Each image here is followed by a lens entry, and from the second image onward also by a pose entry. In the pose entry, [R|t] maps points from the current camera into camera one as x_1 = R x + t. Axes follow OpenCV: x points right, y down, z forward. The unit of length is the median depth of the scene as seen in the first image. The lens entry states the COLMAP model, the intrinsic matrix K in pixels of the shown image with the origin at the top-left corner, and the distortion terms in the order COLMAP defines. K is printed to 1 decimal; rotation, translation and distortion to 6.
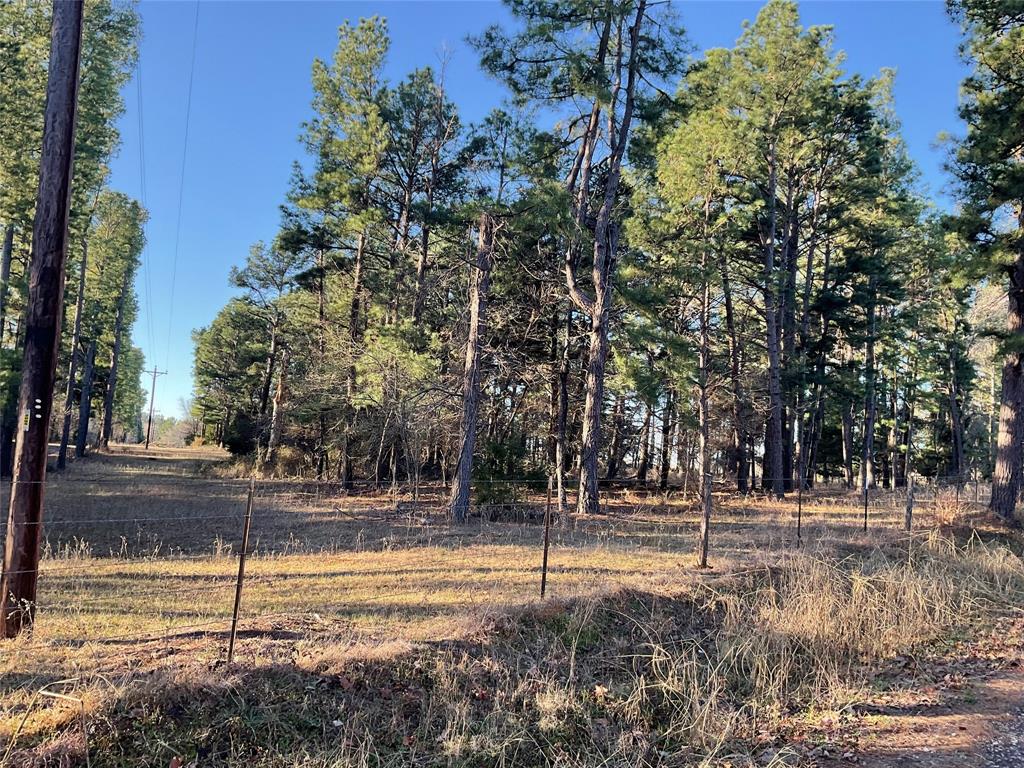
lens RADIAL K [[822.7, 0, 512.0], [0, 822.7, 384.0], [0, 0, 1]] dist [0.108197, -0.189222]
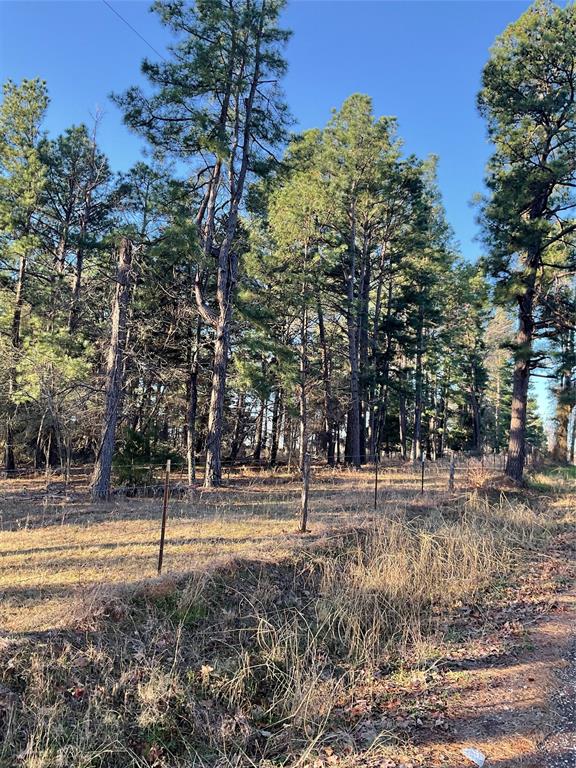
lens RADIAL K [[629.7, 0, 288.0], [0, 629.7, 384.0], [0, 0, 1]] dist [0.109262, -0.215683]
pose [[0.979233, 0.001838, 0.202730, 0.008784], [-0.001497, 0.999997, -0.001836, 0.003597], [-0.202733, 0.001495, 0.979233, 0.041460]]
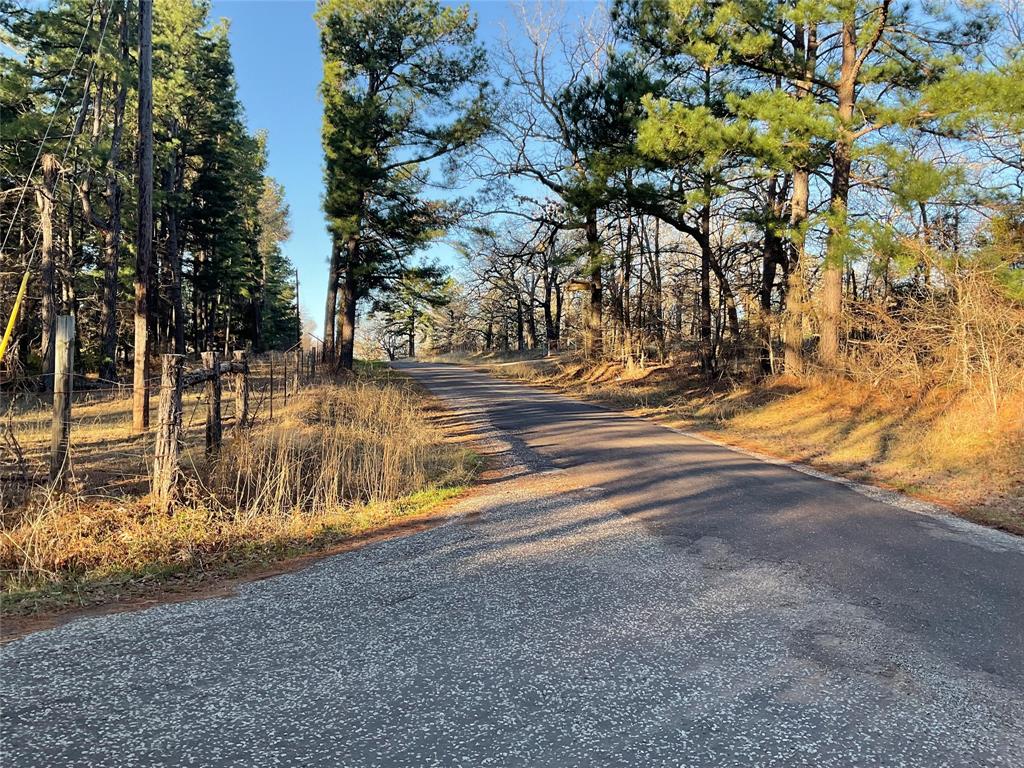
lens RADIAL K [[819.5, 0, 515.7], [0, 819.5, 419.6], [0, 0, 1]] dist [0.003652, -0.029802]
pose [[0.653867, -0.101784, 0.749732, -0.486124], [-0.046027, 0.983724, 0.173693, -0.052914], [-0.755208, -0.148081, 0.638539, -0.379276]]
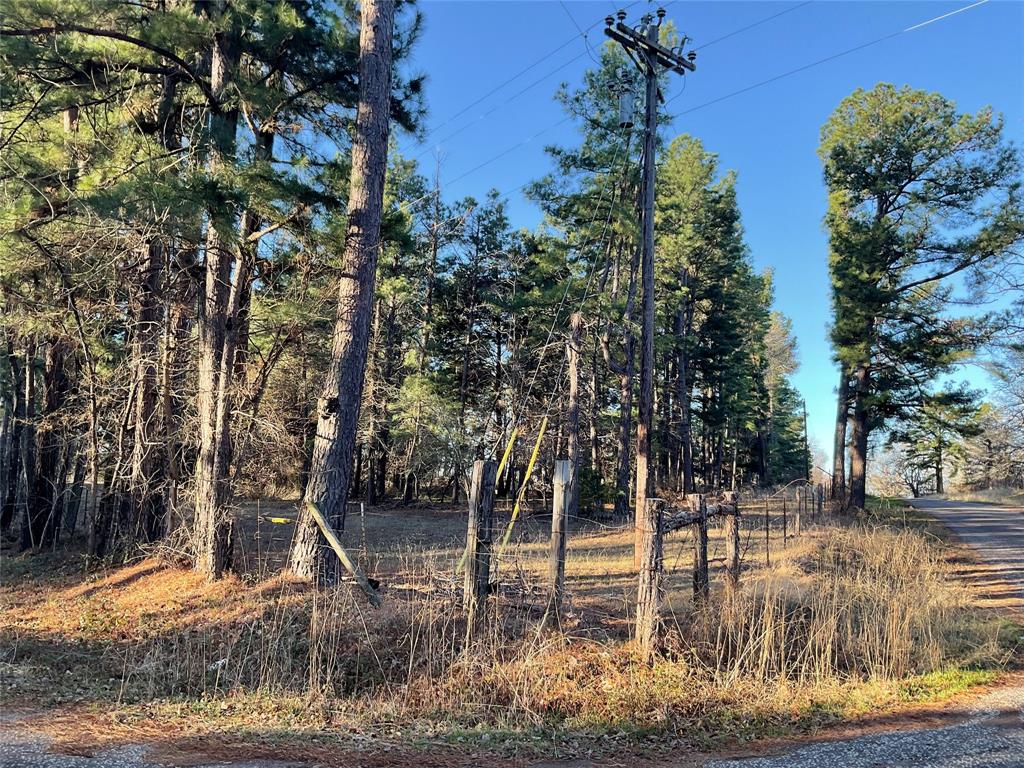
lens RADIAL K [[839.6, 0, 543.4], [0, 839.6, 388.5], [0, 0, 1]] dist [0.109262, -0.215683]
pose [[0.955623, 0.000018, 0.294592, -0.466577], [0.002771, 0.999955, -0.009050, -0.056519], [-0.294579, 0.009464, 0.955580, -0.370109]]
